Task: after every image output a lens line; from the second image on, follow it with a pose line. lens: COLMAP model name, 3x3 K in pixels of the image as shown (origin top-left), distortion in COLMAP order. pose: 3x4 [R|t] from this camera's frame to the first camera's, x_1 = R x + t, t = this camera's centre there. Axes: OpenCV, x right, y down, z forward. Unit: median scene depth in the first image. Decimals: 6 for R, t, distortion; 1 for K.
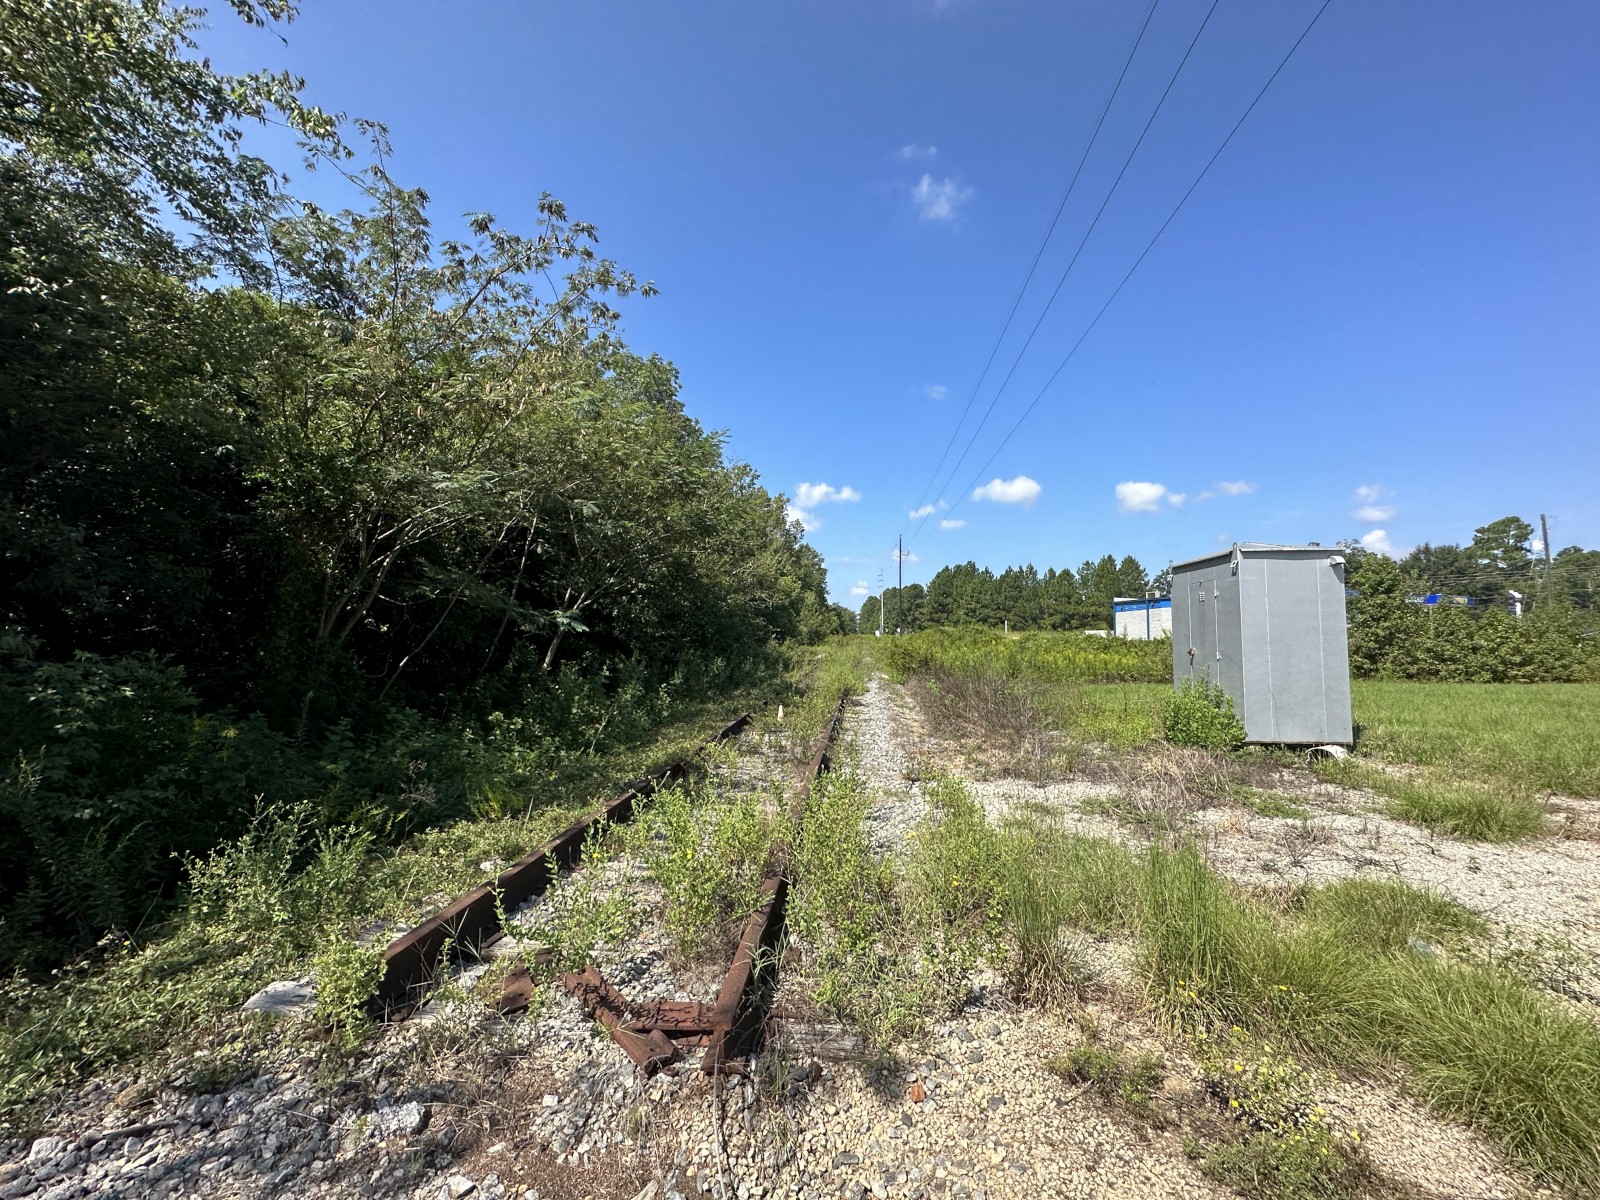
lens RADIAL K [[639.0, 0, 803.9], [0, 639.0, 607.9], [0, 0, 1]] dist [0.001396, 0.000728]
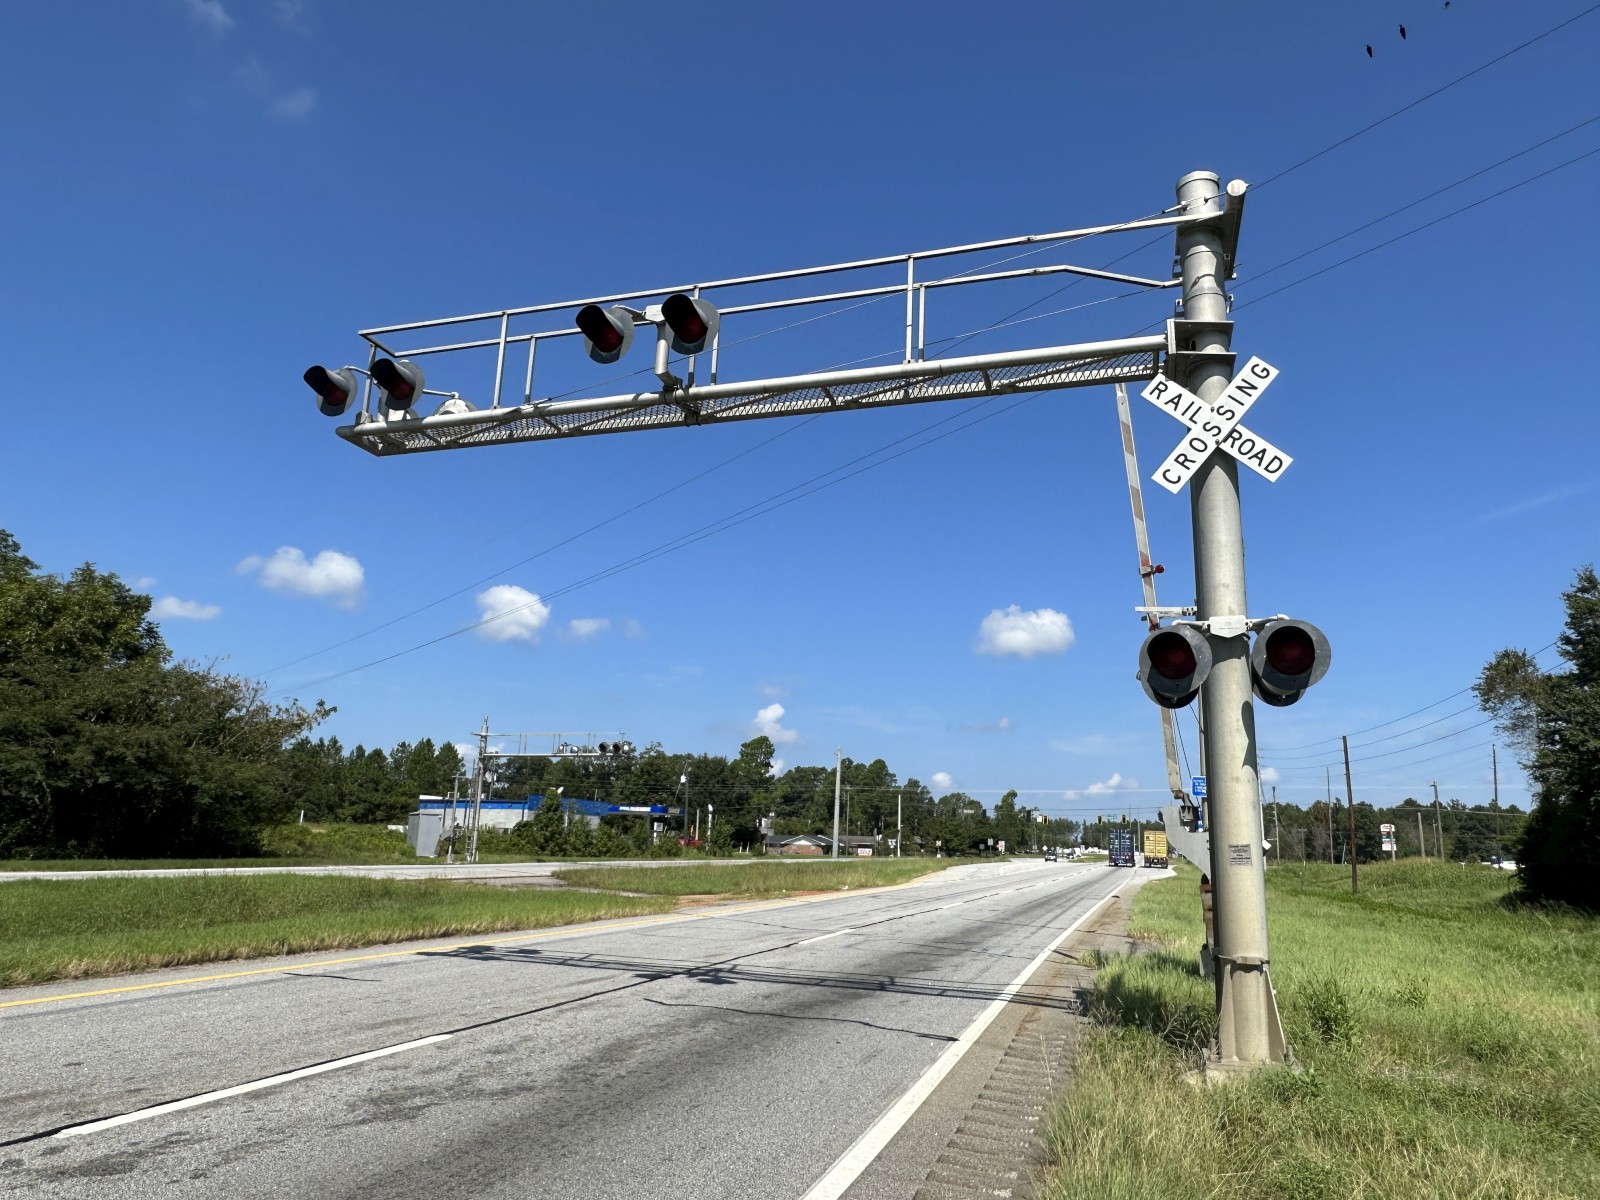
lens RADIAL K [[1066.0, 0, 804.0], [0, 1066.0, 610.7], [0, 0, 1]] dist [0.000857, 0.000022]
pose [[0.713996, 0.169365, 0.679357, -0.218447], [-0.059998, 0.981533, -0.181642, -0.022902], [-0.697575, 0.088932, 0.710972, -0.508734]]
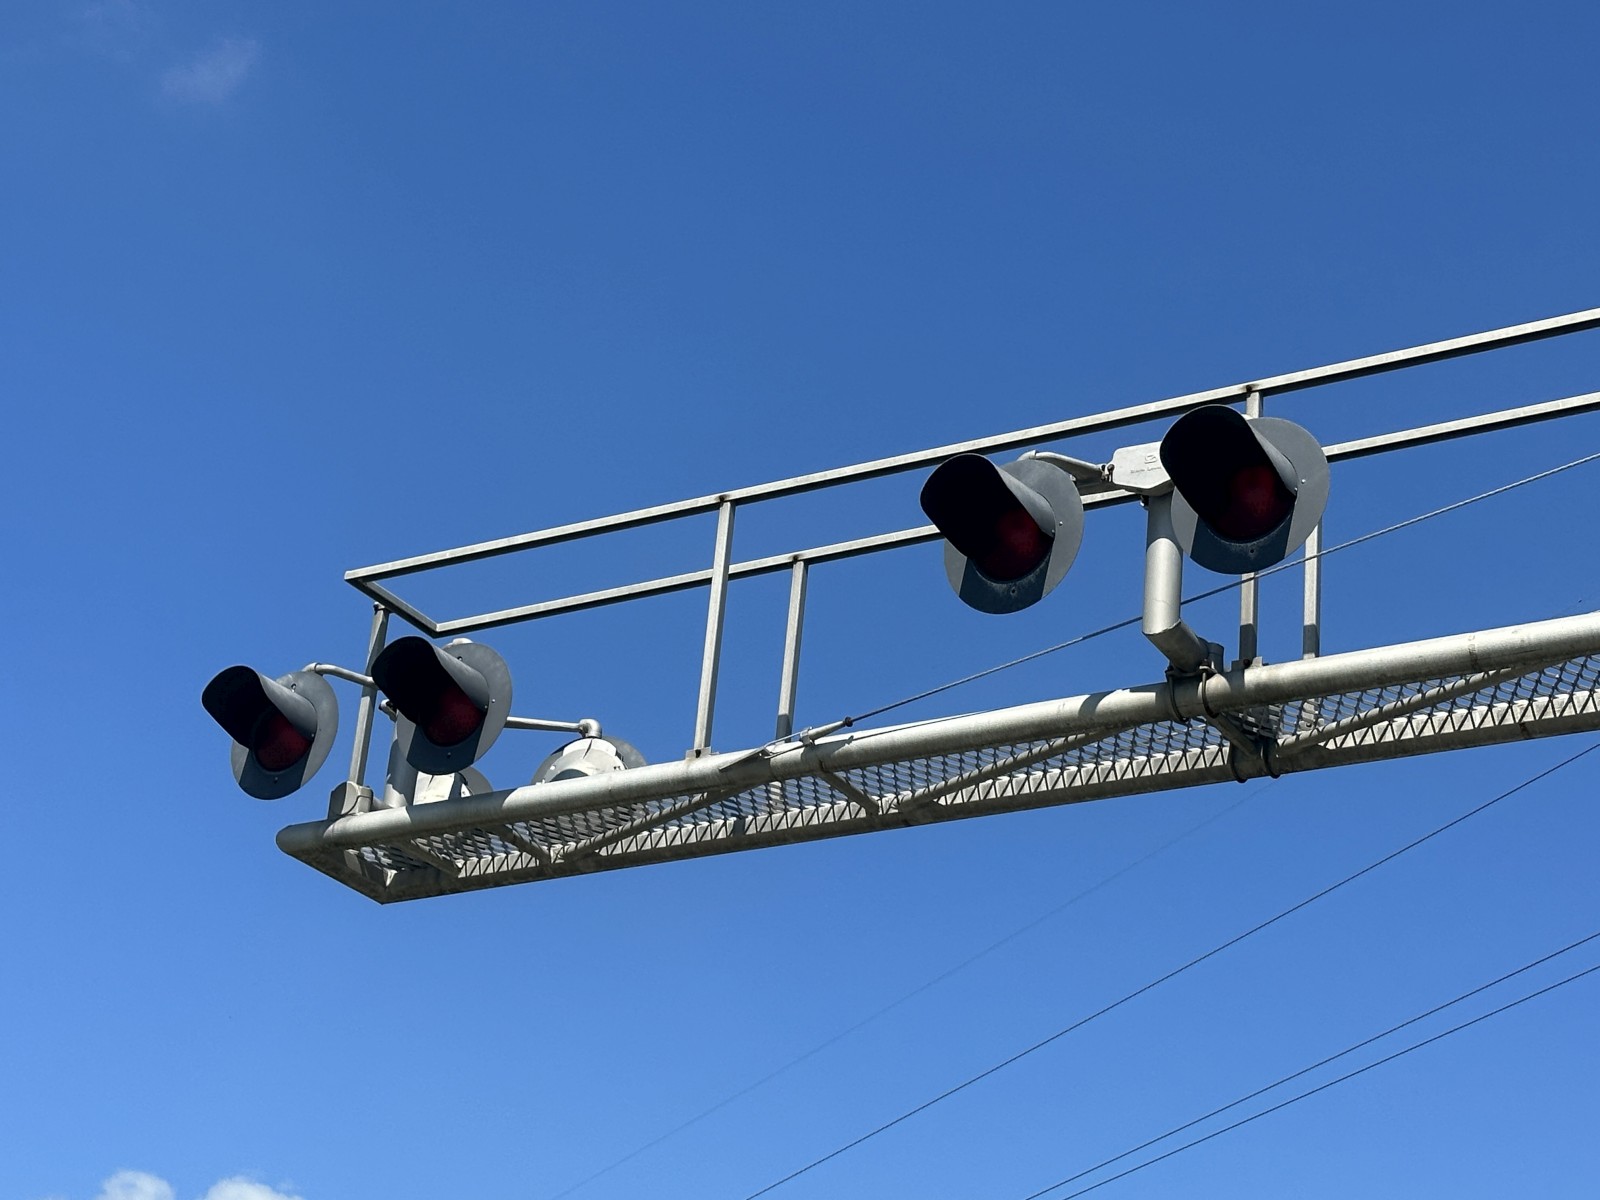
lens RADIAL K [[2990.9, 0, 830.3], [0, 2990.9, 599.6], [0, 0, 1]] dist [0.125511, 0.117791]
pose [[0.849994, 0.280360, 0.445991, -0.216812], [-0.095388, 0.914534, -0.393101, -0.023710], [-0.518084, 0.291592, 0.804092, -0.503326]]
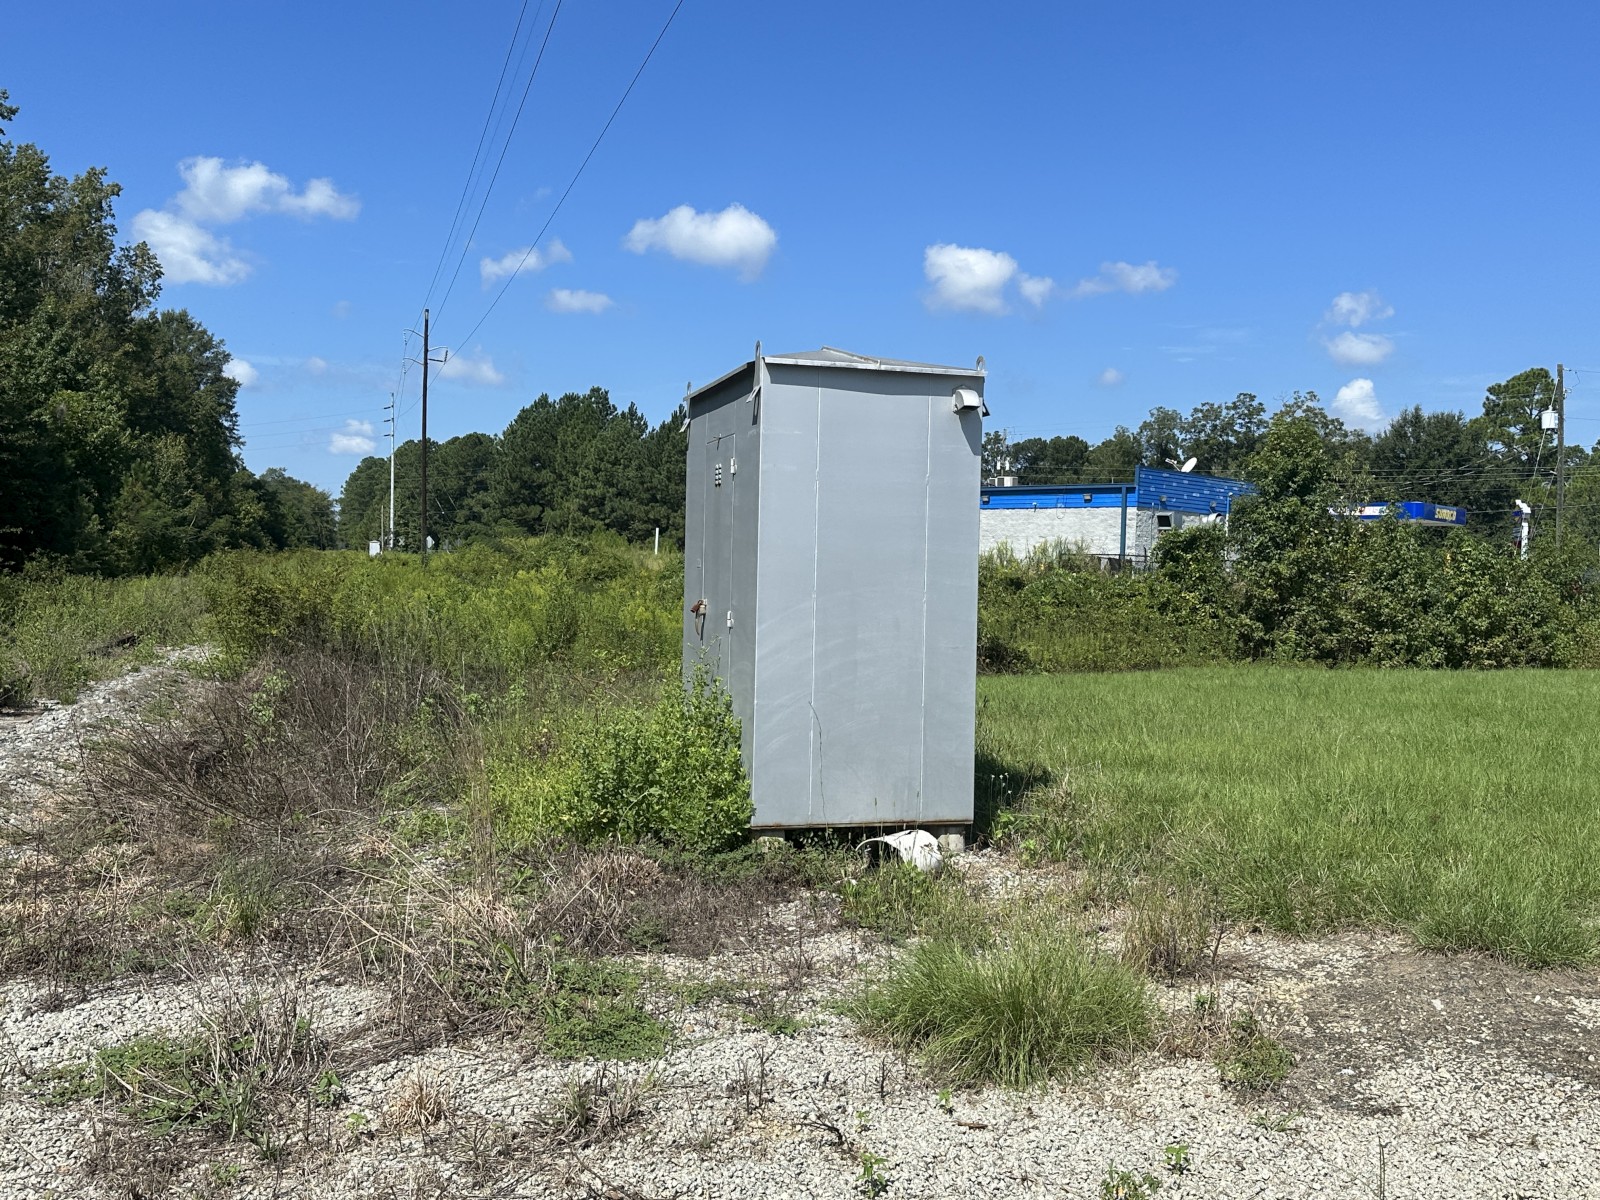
lens RADIAL K [[1465.0, 0, 800.0], [0, 1465.0, 600.0], [0, 0, 1]] dist [0.169685, -0.328081]
pose [[0.929490, 0.013333, 0.368606, 0.029335], [-0.040145, 0.997067, 0.065166, -0.000046], [-0.366656, -0.075369, 0.927299, 0.009409]]
